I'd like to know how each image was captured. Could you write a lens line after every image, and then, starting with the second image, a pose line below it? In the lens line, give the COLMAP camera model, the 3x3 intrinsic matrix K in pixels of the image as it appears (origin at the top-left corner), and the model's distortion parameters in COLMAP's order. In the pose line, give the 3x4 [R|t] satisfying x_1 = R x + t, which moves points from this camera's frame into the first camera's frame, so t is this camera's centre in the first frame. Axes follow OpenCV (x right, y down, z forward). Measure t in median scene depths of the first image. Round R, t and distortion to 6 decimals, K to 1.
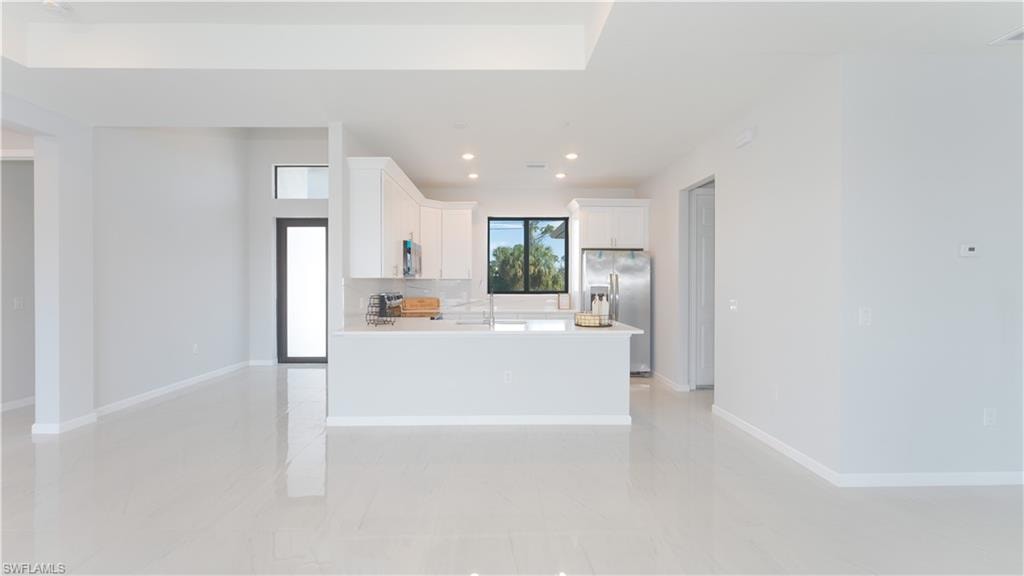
lens RADIAL K [[413.7, 0, 498.0], [0, 413.7, 285.3], [0, 0, 1]] dist [-0.002809, 0.000525]
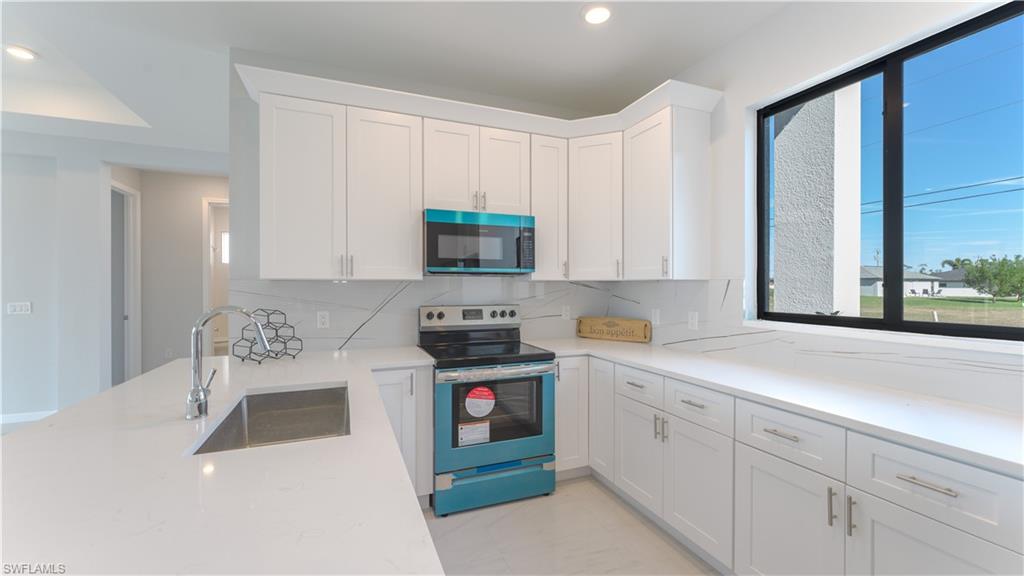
lens RADIAL K [[413.8, 0, 498.9], [0, 413.8, 283.3], [0, 0, 1]] dist [0.006849, -0.000168]
pose [[0.374869, -0.006172, -0.927057, 0.264745], [-0.008363, 0.999915, -0.010039, -0.006714], [0.927040, 0.011517, 0.374785, 0.759245]]
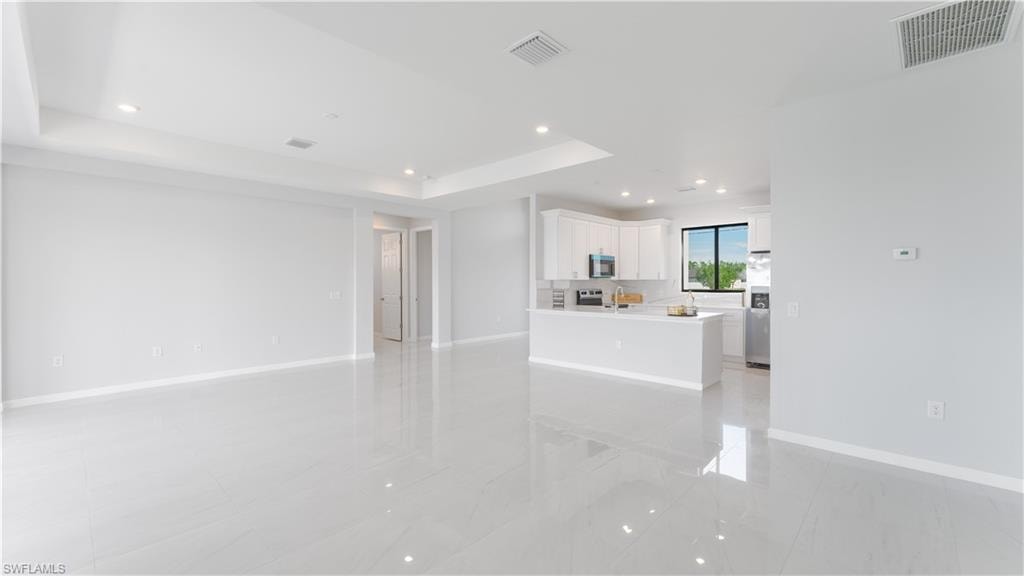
lens RADIAL K [[413.7, 0, 512.7], [0, 413.7, 285.7], [0, 0, 1]] dist [-0.002809, 0.000525]
pose [[0.726863, 0.005436, -0.686761, 0.515258], [-0.004598, 0.999985, 0.003050, 0.001208], [0.686767, 0.000941, 0.726877, -0.245630]]
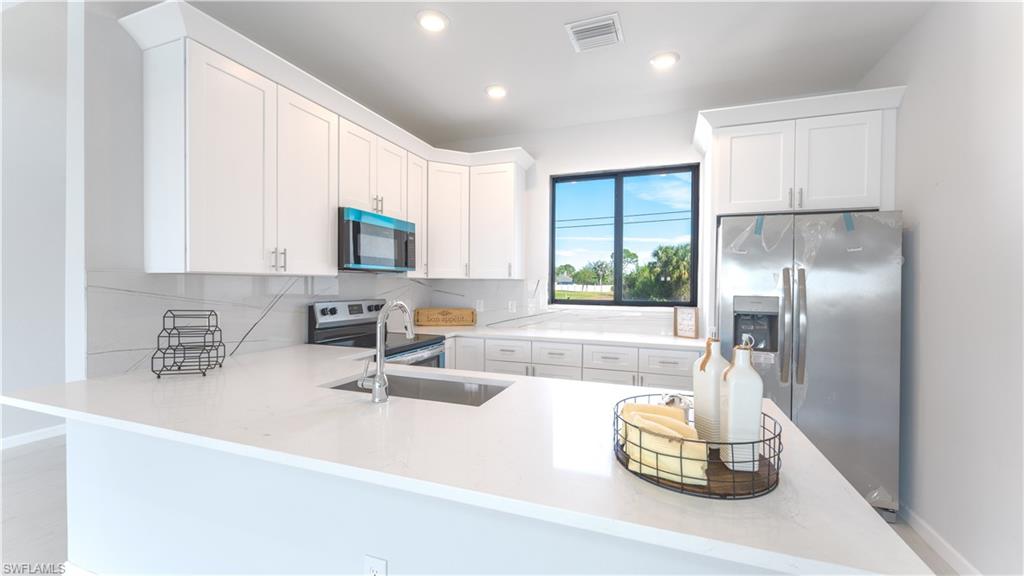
lens RADIAL K [[413.8, 0, 512.0], [0, 413.8, 288.3], [0, 0, 1]] dist [0.006849, -0.000168]
pose [[0.936675, 0.011336, -0.350016, 0.153611], [-0.011086, 0.999935, 0.002717, -0.003974], [0.350024, 0.001336, 0.936740, 0.482477]]
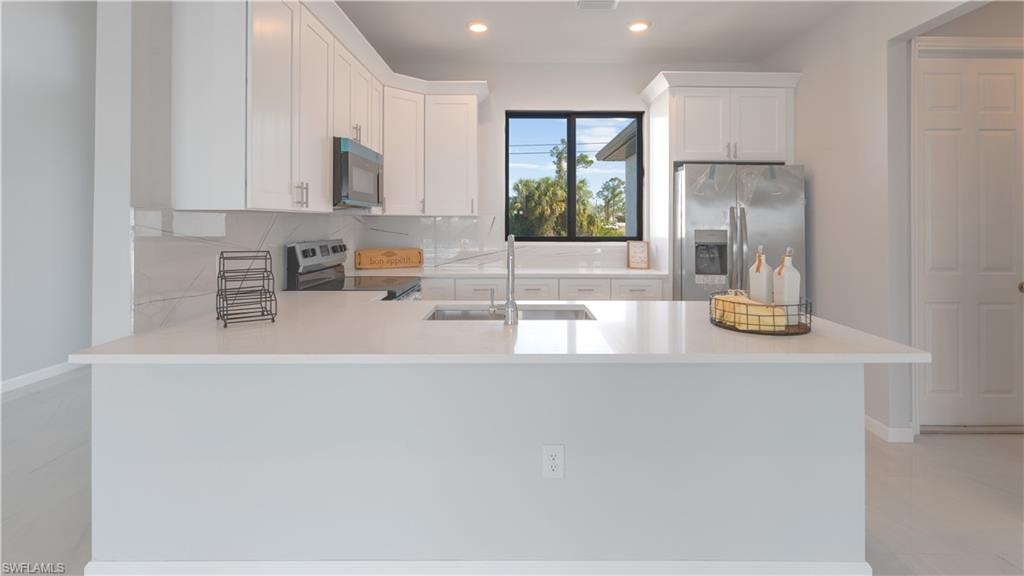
lens RADIAL K [[490.2, 0, 520.6], [0, 490.2, 216.6], [0, 0, 1]] dist [-0.001286, -0.000737]
pose [[0.999996, 0.002659, 0.001338, -0.004929], [-0.002632, 0.999799, -0.019868, -0.001095], [-0.001391, 0.019865, 0.999802, 0.352605]]
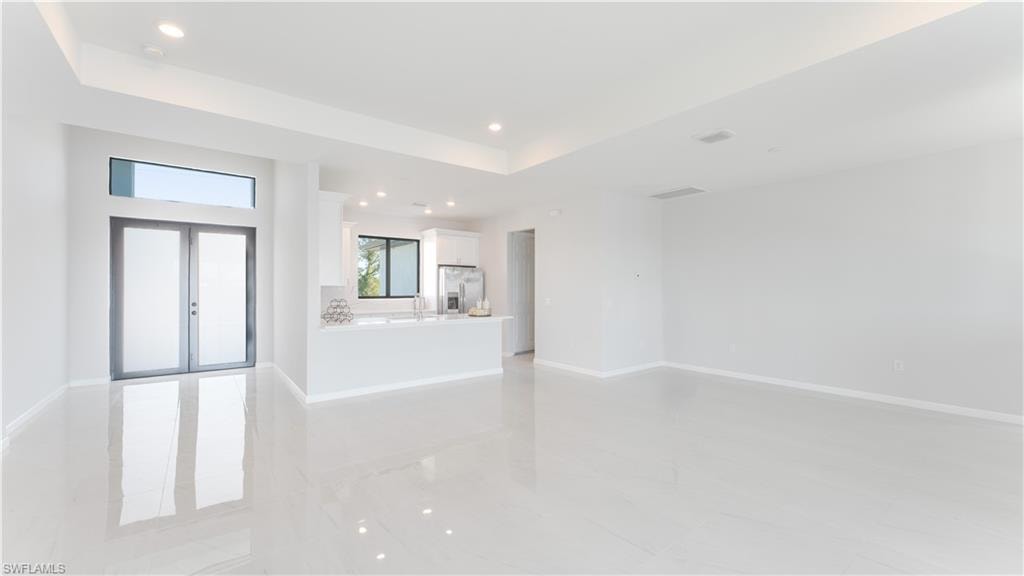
lens RADIAL K [[413.7, 0, 504.7], [0, 413.7, 287.2], [0, 0, 1]] dist [-0.002809, 0.000525]
pose [[0.804867, 0.002613, 0.593449, -0.449985], [0.005074, 0.999923, -0.011284, 0.003154], [-0.593433, 0.012093, 0.804793, -0.246981]]
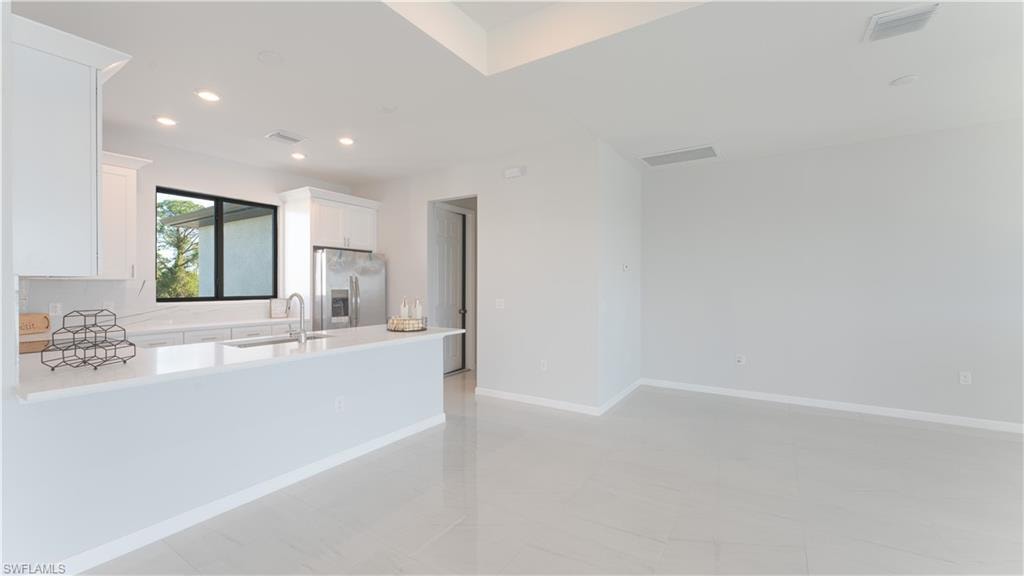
lens RADIAL K [[413.7, 0, 505.8], [0, 413.7, 286.6], [0, 0, 1]] dist [-0.002809, 0.000525]
pose [[0.550148, -0.002797, 0.835063, -0.305744], [0.006568, 0.999978, -0.000977, -0.000598], [-0.835042, 0.006022, 0.550154, 0.198068]]
